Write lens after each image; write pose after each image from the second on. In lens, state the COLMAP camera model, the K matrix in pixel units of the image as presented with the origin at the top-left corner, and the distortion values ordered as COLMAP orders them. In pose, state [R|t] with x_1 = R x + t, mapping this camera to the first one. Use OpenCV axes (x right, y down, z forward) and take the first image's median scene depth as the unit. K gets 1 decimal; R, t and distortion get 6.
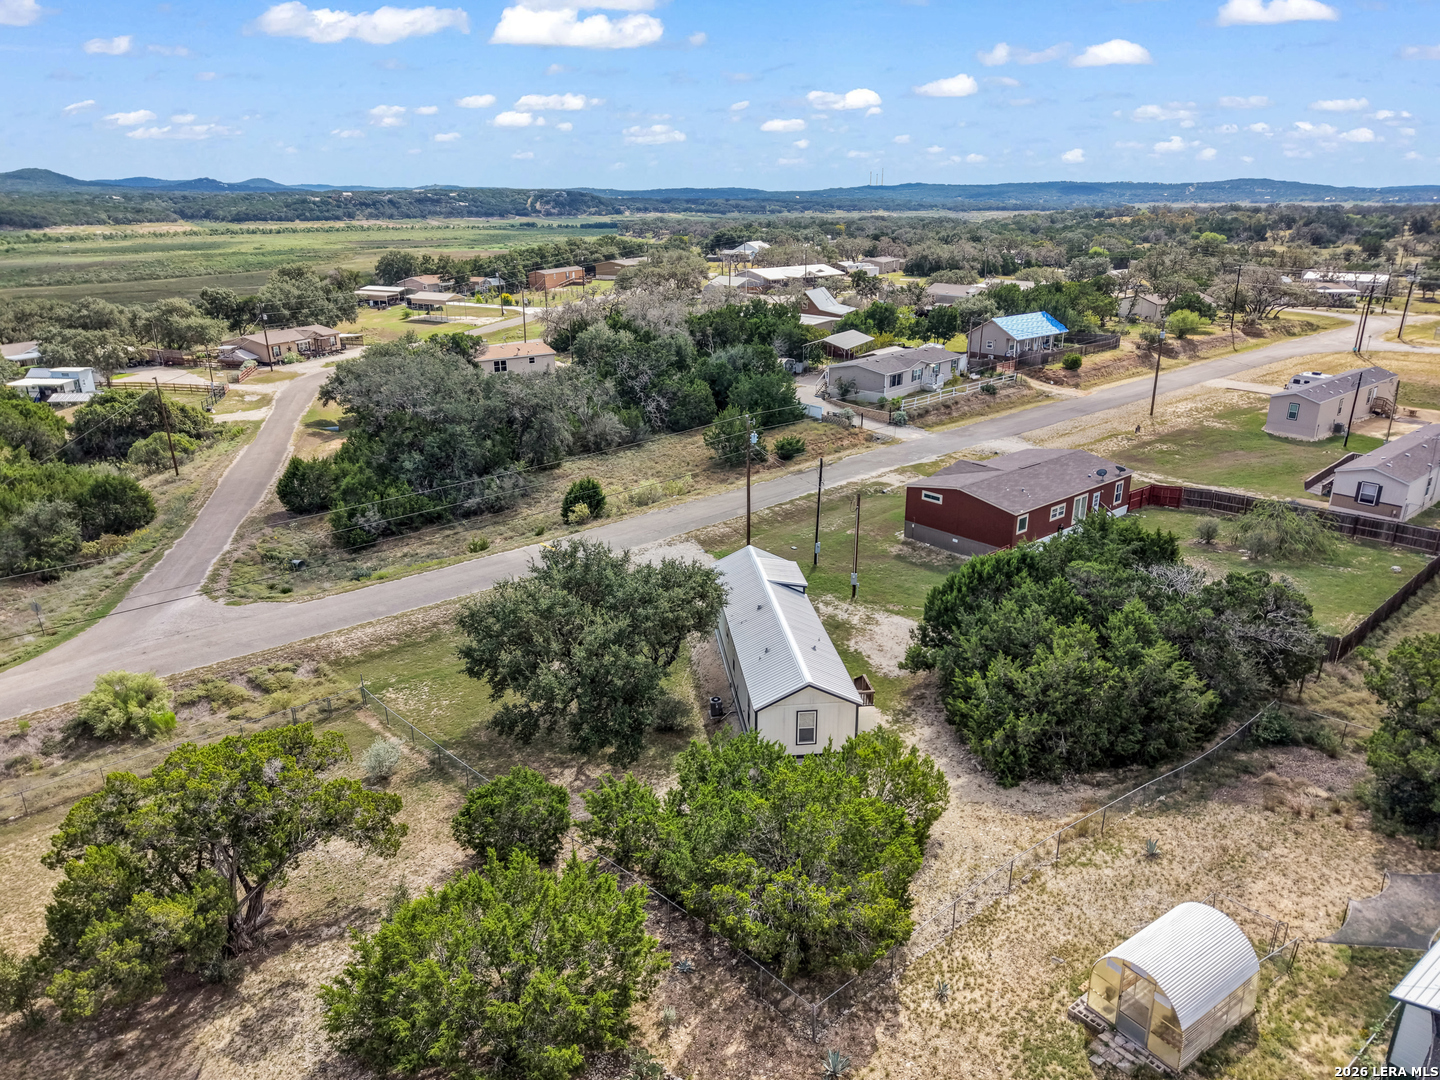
lens RADIAL K [[968.9, 0, 719.8], [0, 968.9, 539.2], [0, 0, 1]] dist [0.031950, -0.033516]
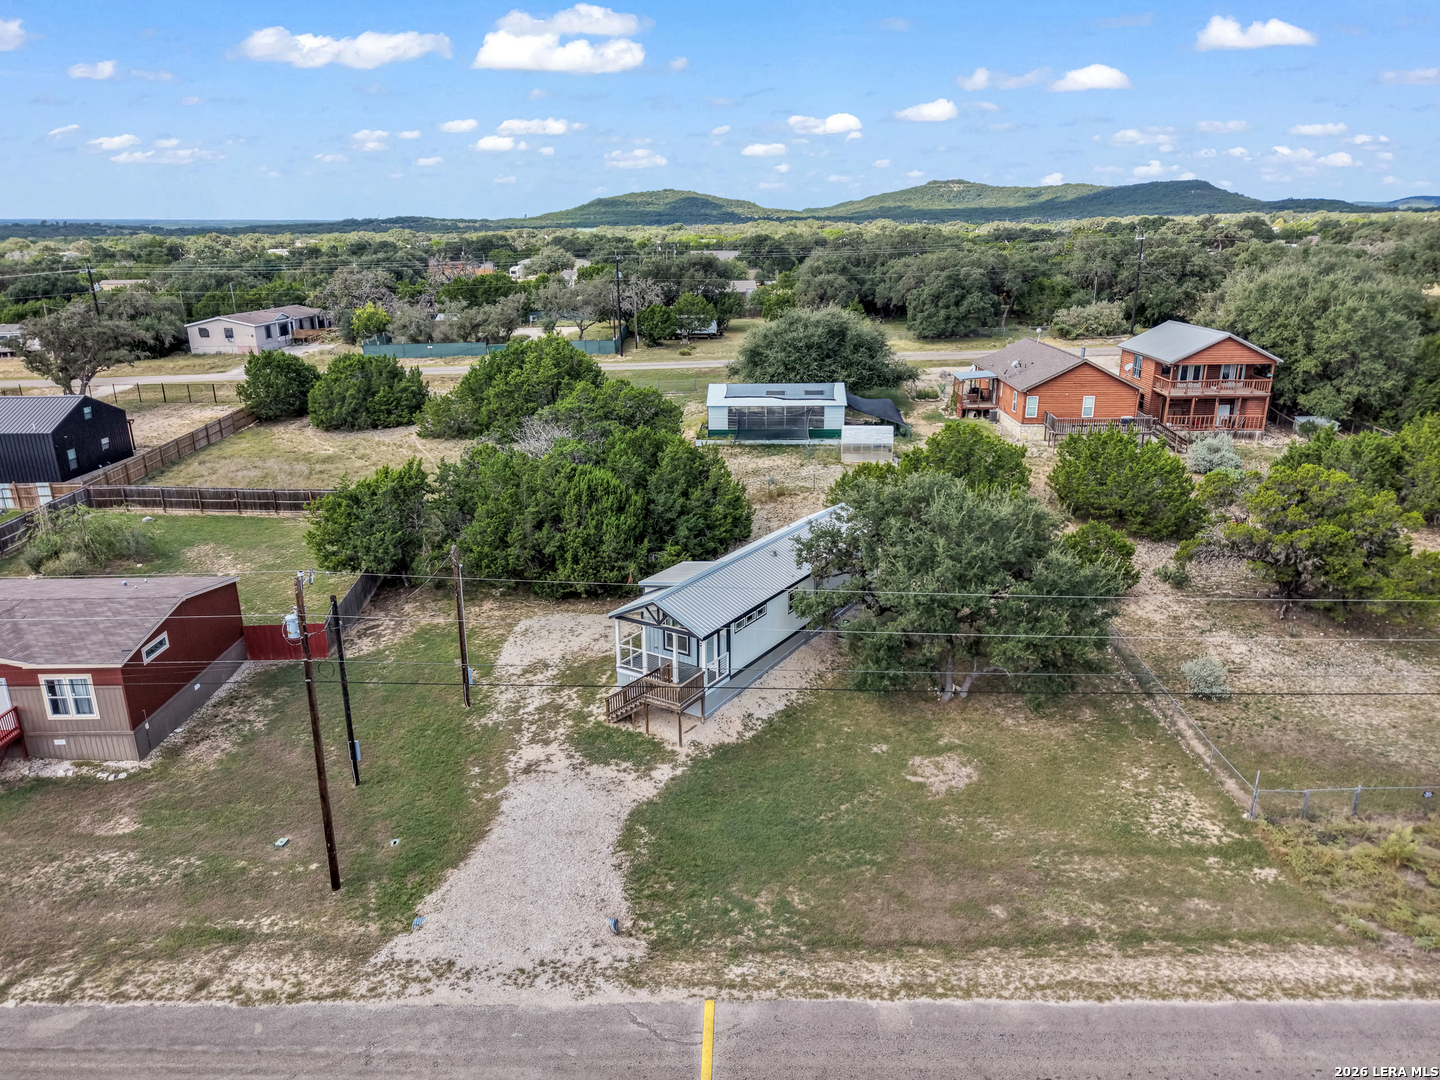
lens RADIAL K [[968.9, 0, 719.3], [0, 968.9, 542.9], [0, 0, 1]] dist [0.031950, -0.033516]
pose [[-0.768917, -0.178781, 0.613844, -0.153103], [0.227109, 0.821117, 0.523630, -0.136825], [-0.597653, 0.542038, -0.590768, 0.501409]]
